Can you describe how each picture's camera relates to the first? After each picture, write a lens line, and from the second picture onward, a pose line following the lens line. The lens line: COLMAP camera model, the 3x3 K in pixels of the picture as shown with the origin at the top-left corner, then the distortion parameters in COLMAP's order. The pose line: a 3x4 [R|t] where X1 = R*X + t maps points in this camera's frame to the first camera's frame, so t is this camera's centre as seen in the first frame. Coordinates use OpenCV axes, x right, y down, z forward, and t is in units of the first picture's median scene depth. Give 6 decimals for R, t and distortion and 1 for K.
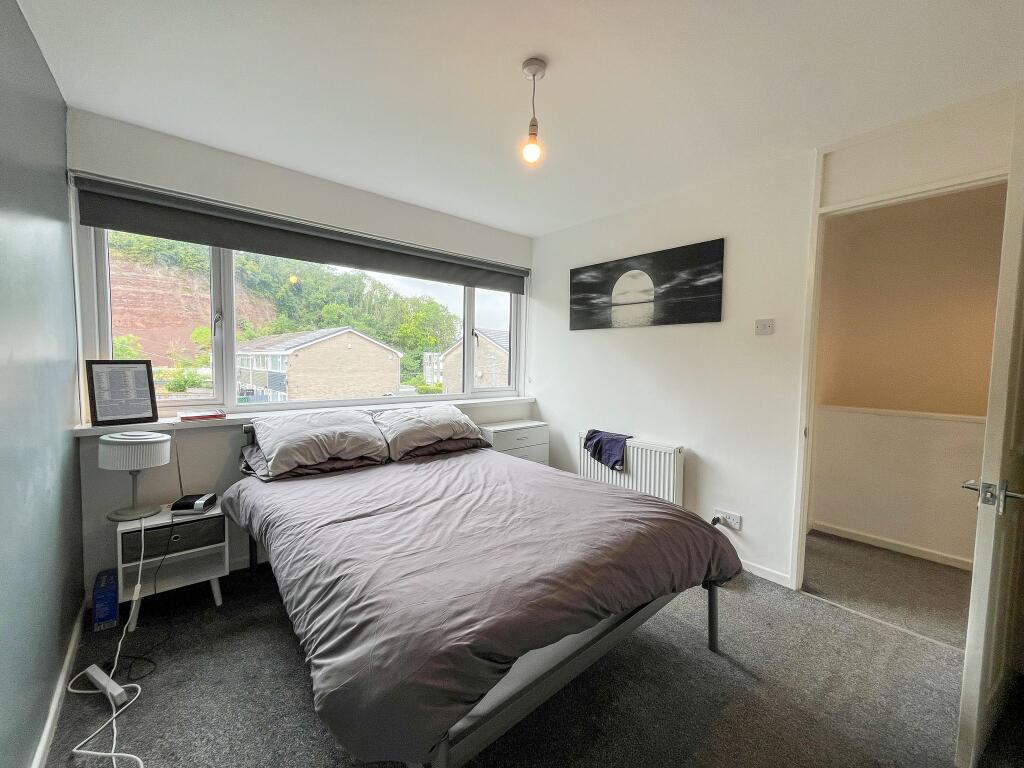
lens RADIAL K [[411.8, 0, 509.9], [0, 411.8, 384.3], [0, 0, 1]] dist [-0.009989, -0.000028]
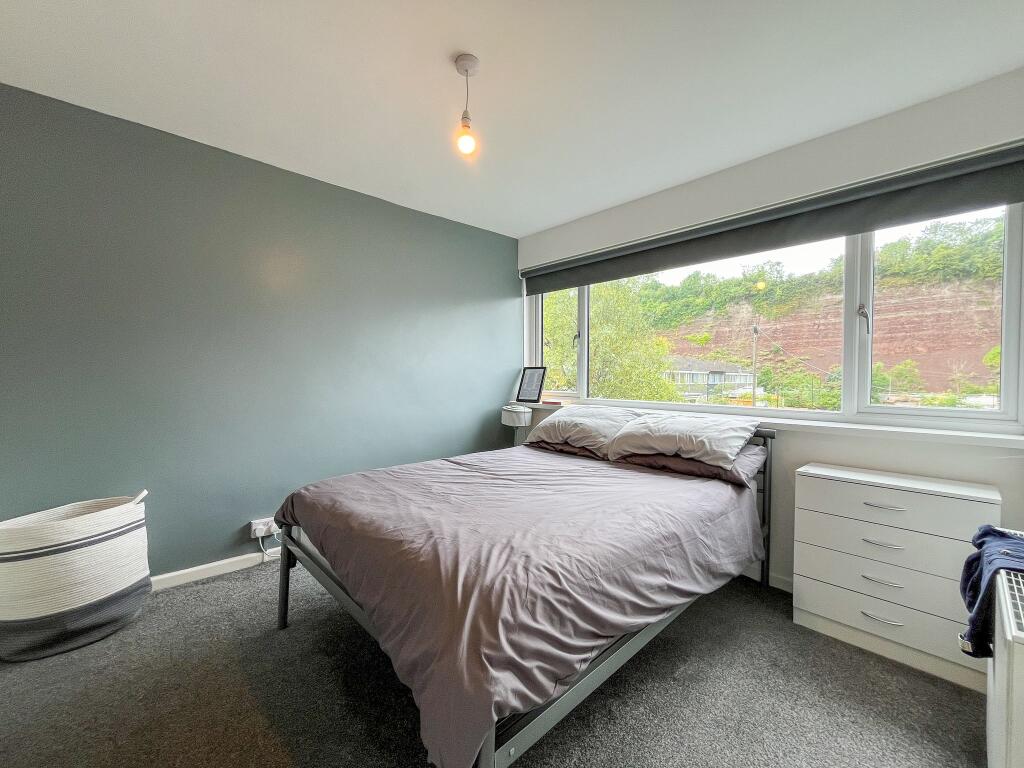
lens RADIAL K [[411.8, 0, 509.9], [0, 411.8, 384.3], [0, 0, 1]] dist [-0.009989, -0.000028]
pose [[0.029195, 0.001726, -0.999572, 0.778342], [-0.067530, 0.997717, -0.000249, 0.022307], [0.997290, 0.067508, 0.029245, 0.800421]]
